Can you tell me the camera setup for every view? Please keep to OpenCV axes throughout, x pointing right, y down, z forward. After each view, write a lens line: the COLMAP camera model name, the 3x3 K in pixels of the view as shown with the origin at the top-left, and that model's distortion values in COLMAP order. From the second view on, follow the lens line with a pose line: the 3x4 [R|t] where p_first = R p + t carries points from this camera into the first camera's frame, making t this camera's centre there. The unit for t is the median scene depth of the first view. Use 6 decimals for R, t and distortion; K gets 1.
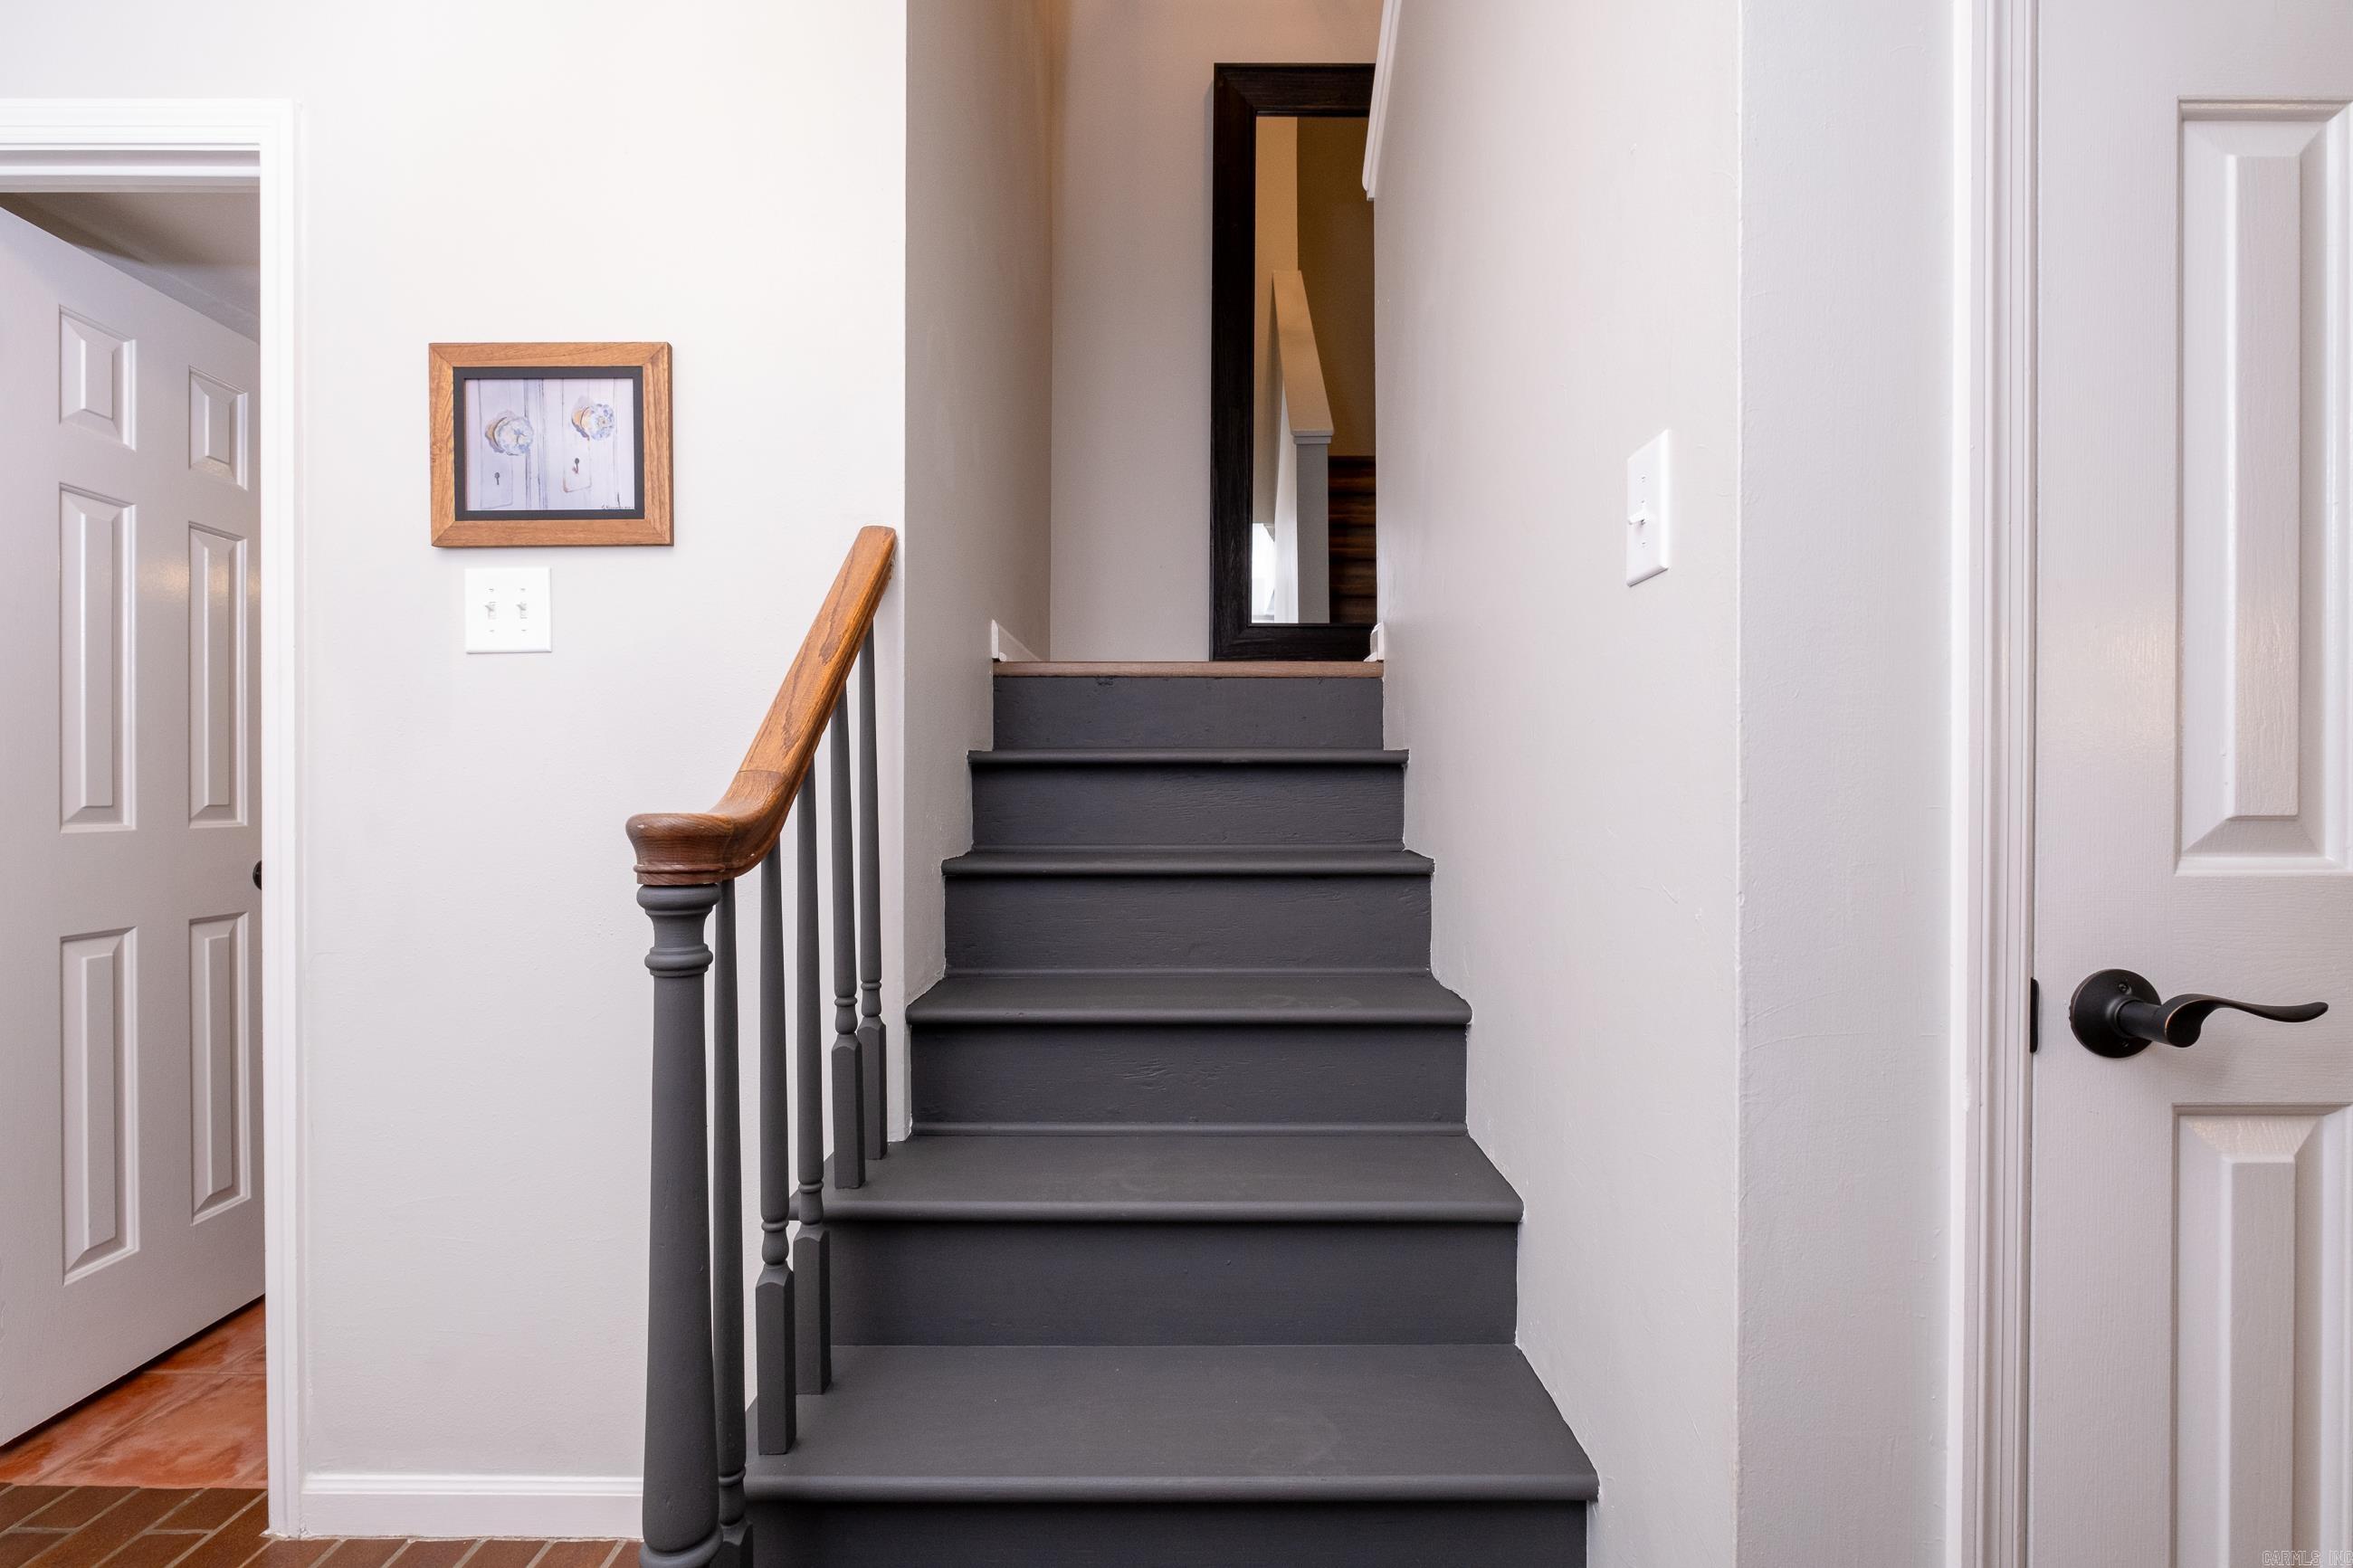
lens RADIAL K [[1047.9, 0, 1180.4], [0, 1047.9, 797.8], [0, 0, 1]] dist [-0.010234, 0.000644]
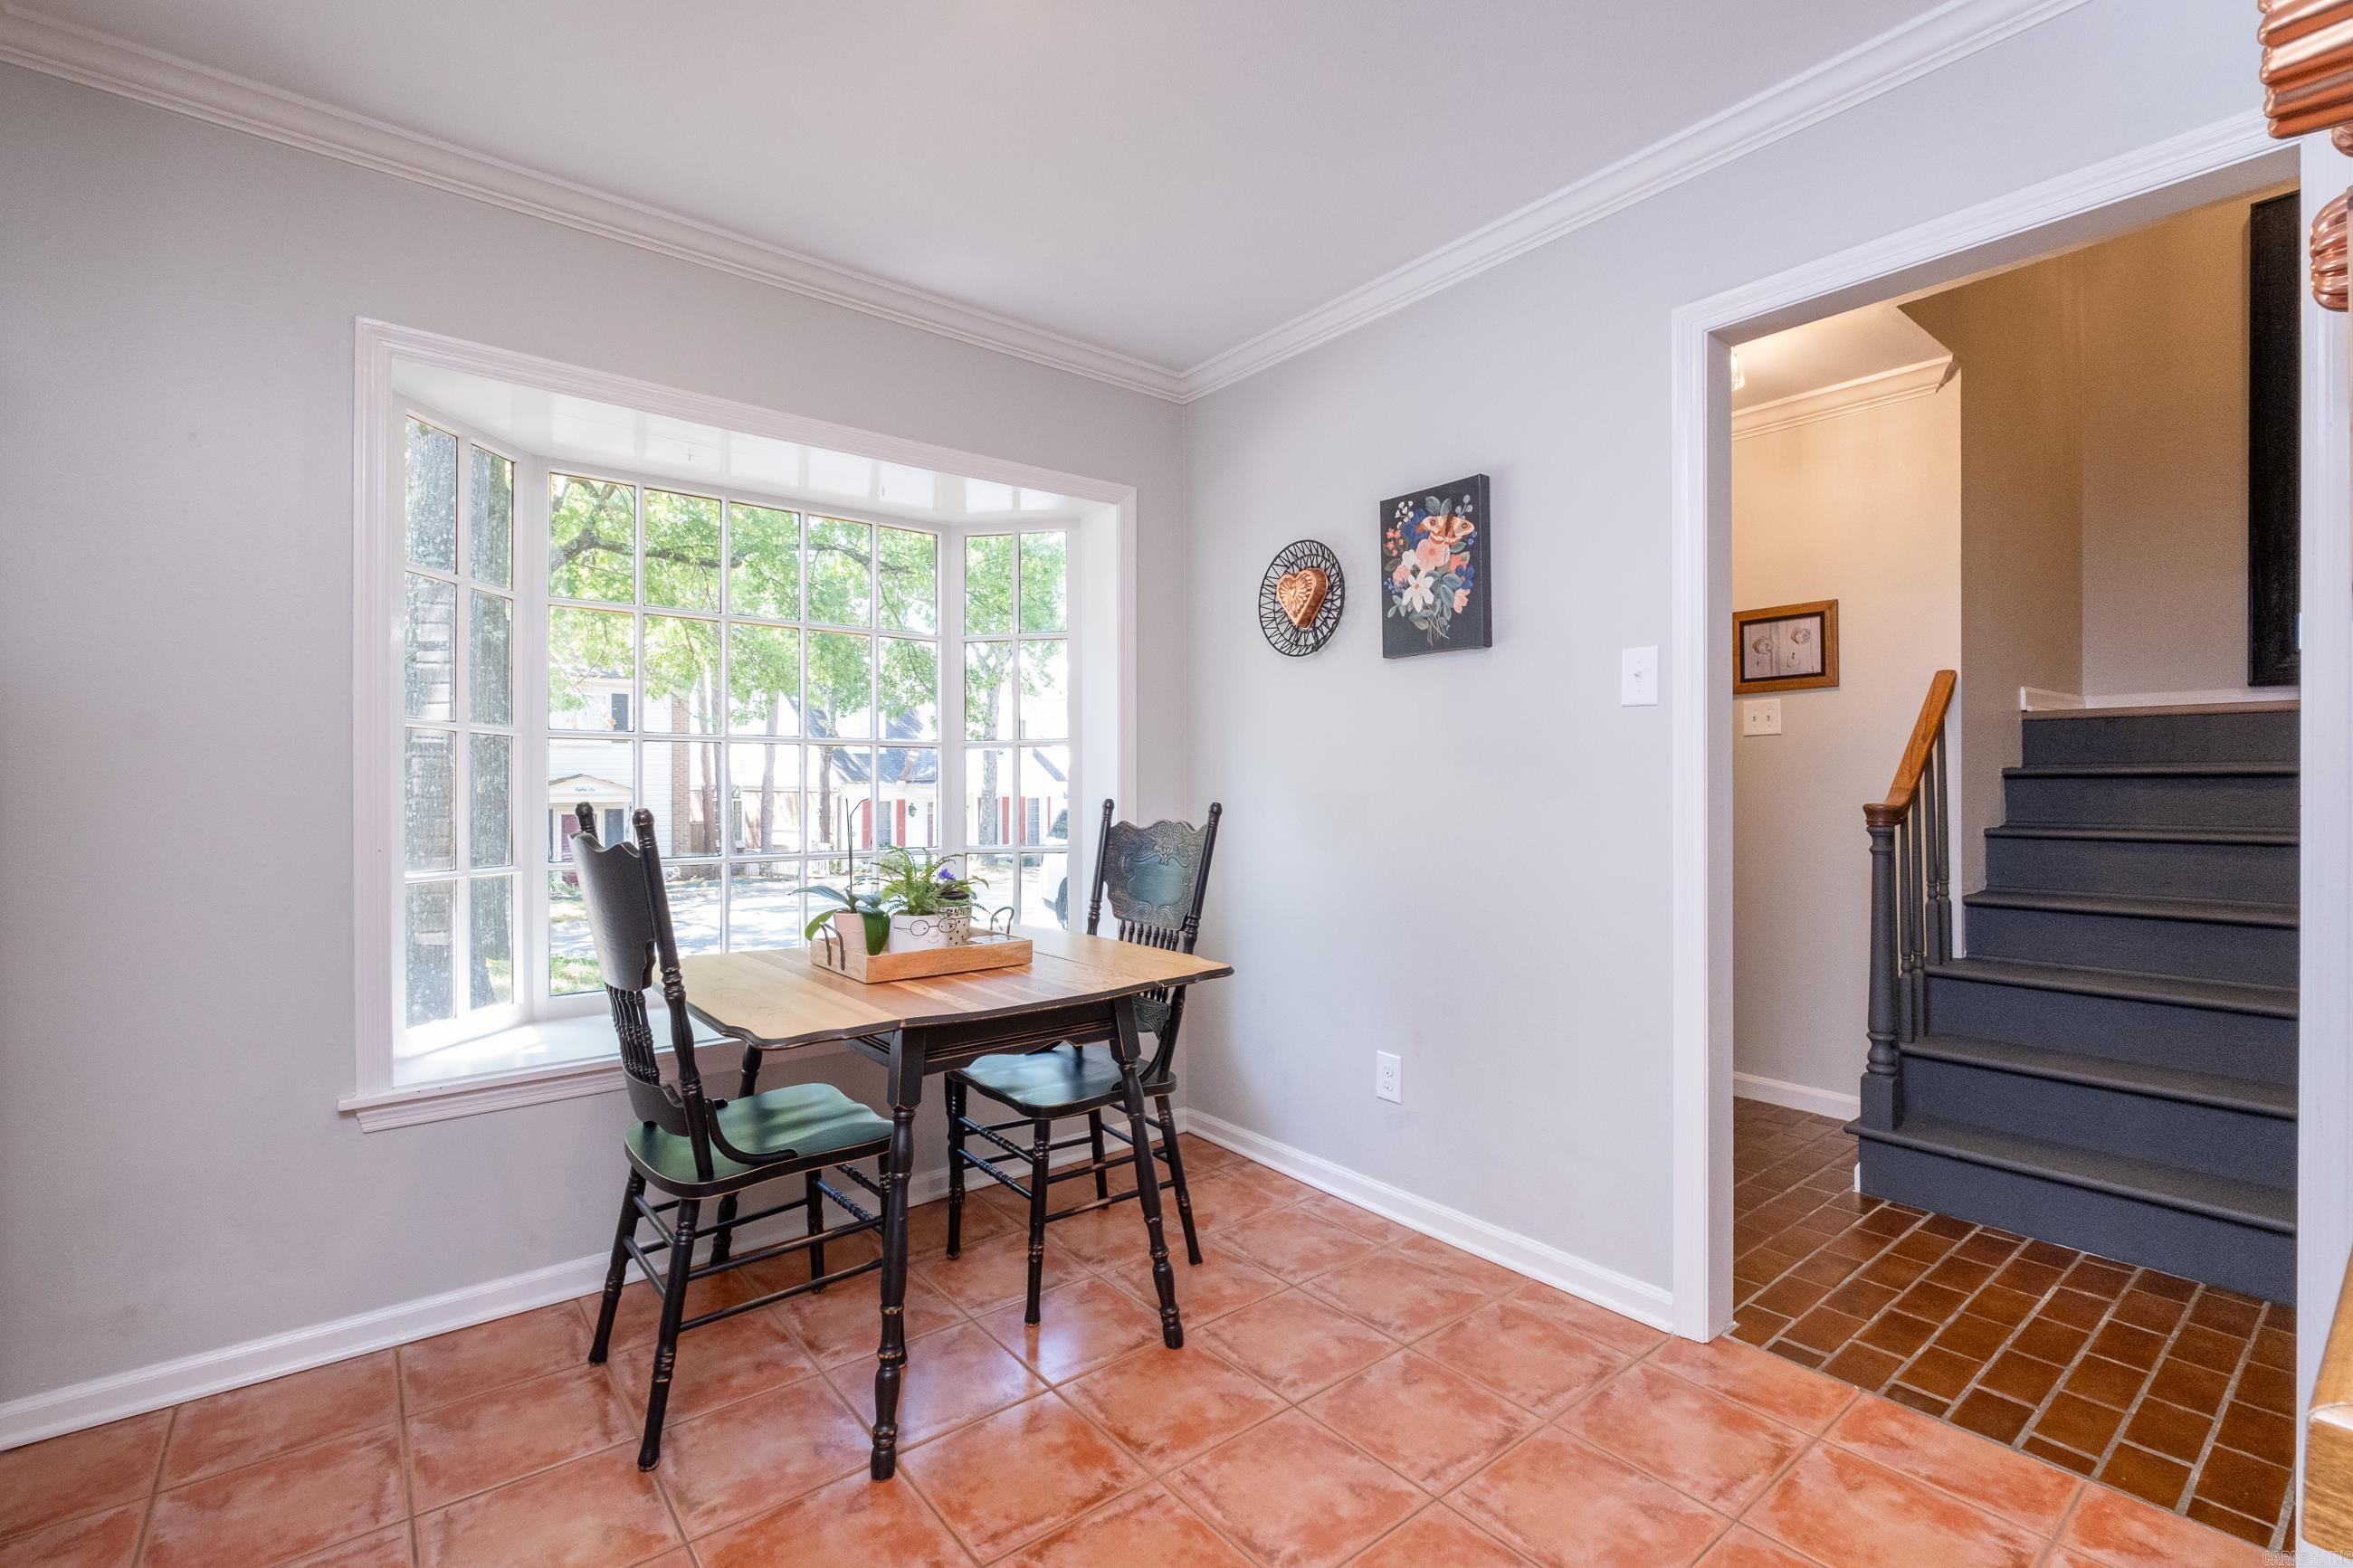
lens RADIAL K [[1047.9, 0, 1164.8], [0, 1047.9, 785.1], [0, 0, 1]] dist [-0.010234, 0.000644]
pose [[0.624289, -0.003737, -0.781184, 0.360841], [0.006727, 0.999977, 0.000592, -0.032739], [0.781164, -0.005625, 0.624300, -1.508666]]
